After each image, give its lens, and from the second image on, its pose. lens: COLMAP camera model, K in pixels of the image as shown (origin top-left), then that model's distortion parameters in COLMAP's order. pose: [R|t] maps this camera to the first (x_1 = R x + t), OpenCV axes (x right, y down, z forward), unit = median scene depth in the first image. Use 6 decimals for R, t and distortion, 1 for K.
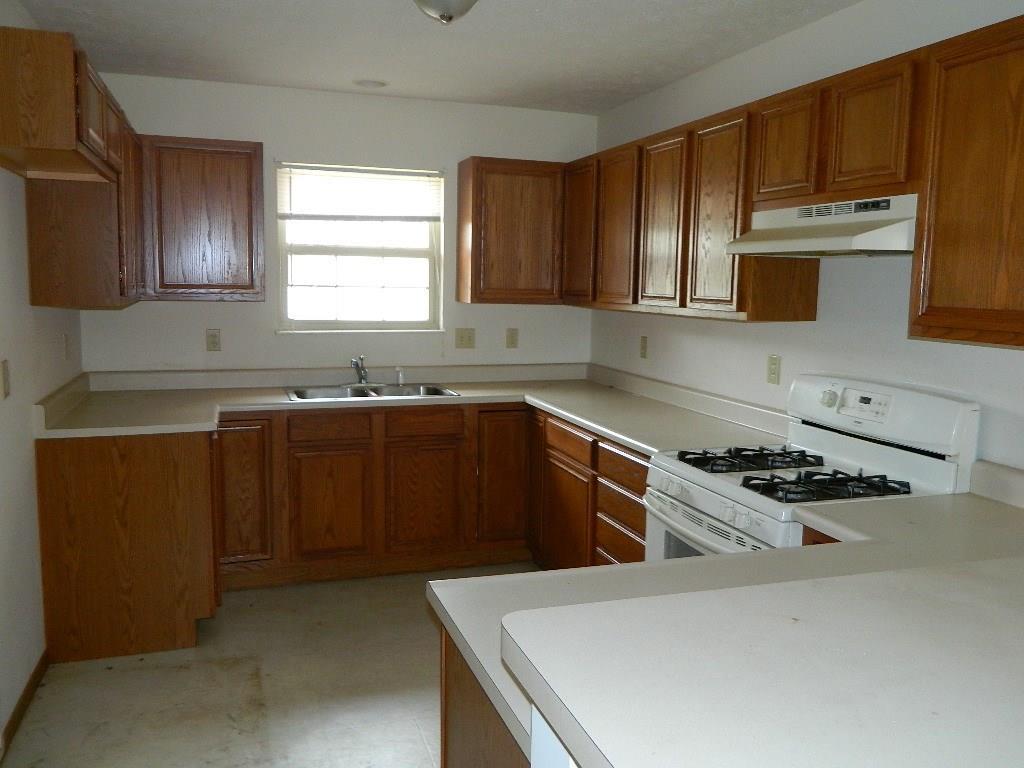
lens RADIAL K [[850.2, 0, 509.9], [0, 850.2, 383.0], [0, 0, 1]] dist [0.024345, -0.007899]
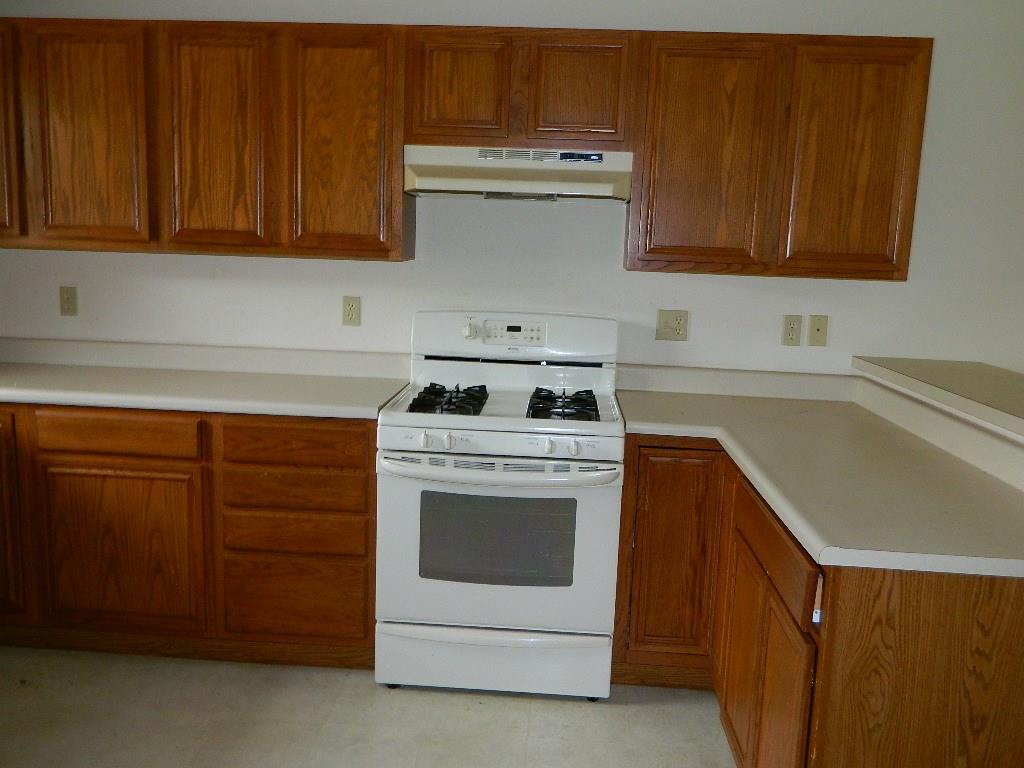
lens RADIAL K [[850.2, 0, 511.0], [0, 850.2, 385.3], [0, 0, 1]] dist [0.024345, -0.007899]
pose [[0.372137, -0.153594, 0.915382, -0.621089], [0.081263, 0.987818, 0.132711, -0.054903], [-0.924614, 0.025000, 0.380085, 0.573618]]
